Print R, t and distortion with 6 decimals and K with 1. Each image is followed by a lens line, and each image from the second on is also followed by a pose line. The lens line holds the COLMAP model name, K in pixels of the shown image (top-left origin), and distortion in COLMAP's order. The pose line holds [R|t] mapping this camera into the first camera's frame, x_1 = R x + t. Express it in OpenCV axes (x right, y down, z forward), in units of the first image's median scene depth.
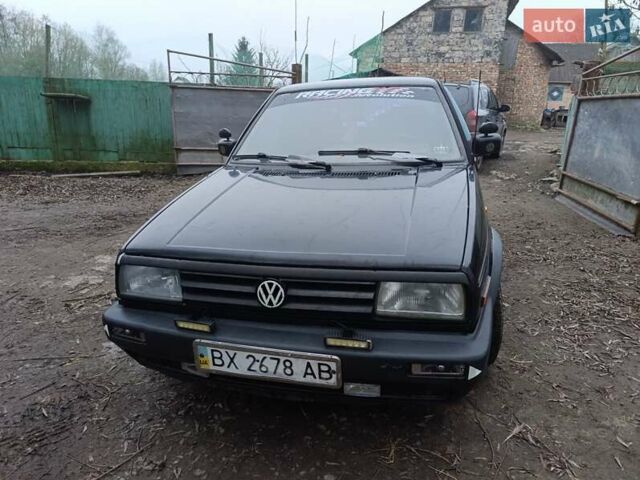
lens RADIAL K [[442.2, 0, 320.0], [0, 442.2, 240.0], [0, 0, 1]] dist [0.045896, -0.043109]
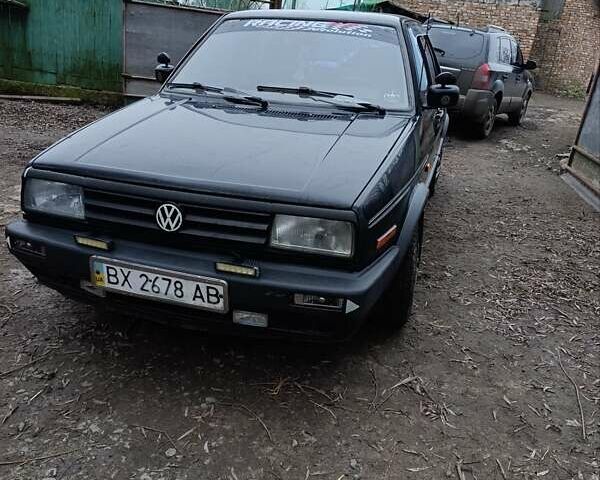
lens RADIAL K [[551.3, 0, 300.0], [0, 551.3, 240.0], [0, 0, 1]] dist [0.047965, -0.054267]
pose [[0.995275, 0.096649, -0.009260, 0.161461], [-0.096067, 0.994102, 0.050317, 0.064591], [0.014068, -0.049190, 0.998690, -0.205700]]
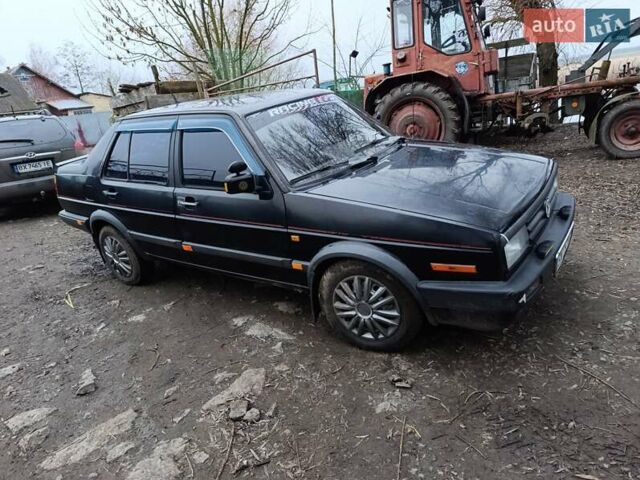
lens RADIAL K [[442.2, 0, 320.0], [0, 442.2, 240.0], [0, 0, 1]] dist [0.045896, -0.043109]
pose [[0.357454, -0.357480, 0.862806, -1.433234], [0.408498, 0.890630, 0.199770, -0.335496], [-0.839855, 0.281046, 0.464389, 0.779387]]
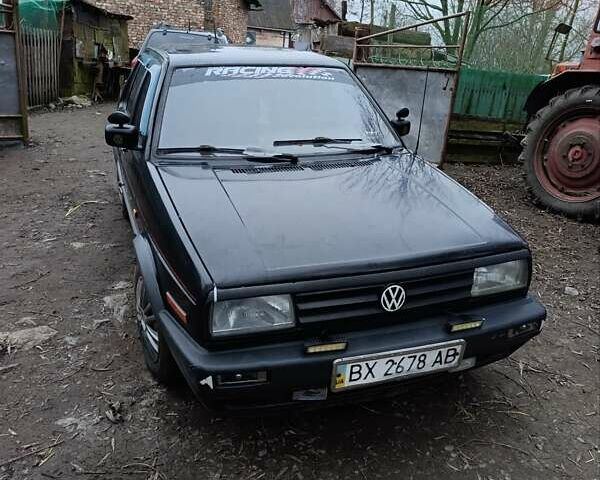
lens RADIAL K [[551.3, 0, 300.0], [0, 551.3, 240.0], [0, 0, 1]] dist [0.047965, -0.054267]
pose [[0.823809, -0.143369, 0.548437, -0.780731], [0.114940, 0.989638, 0.086053, -0.118515], [-0.555092, -0.007854, 0.831752, 0.039712]]
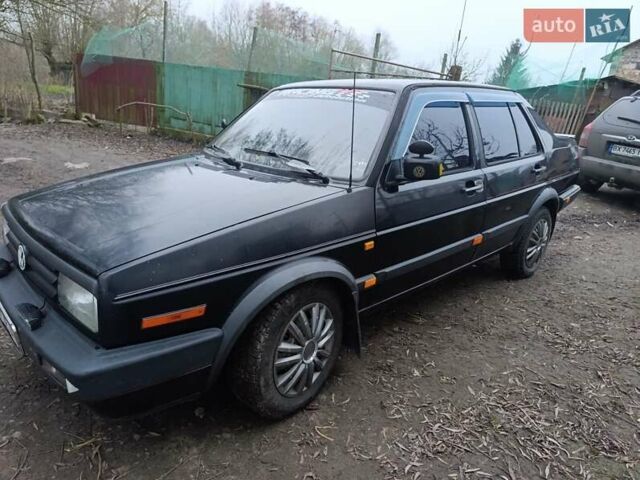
lens RADIAL K [[442.2, 0, 320.0], [0, 442.2, 240.0], [0, 0, 1]] dist [0.045896, -0.043109]
pose [[0.844963, 0.223783, -0.485755, 0.844649], [-0.226061, 0.972569, 0.054826, -0.122924], [0.484699, 0.063484, 0.872374, 0.308733]]
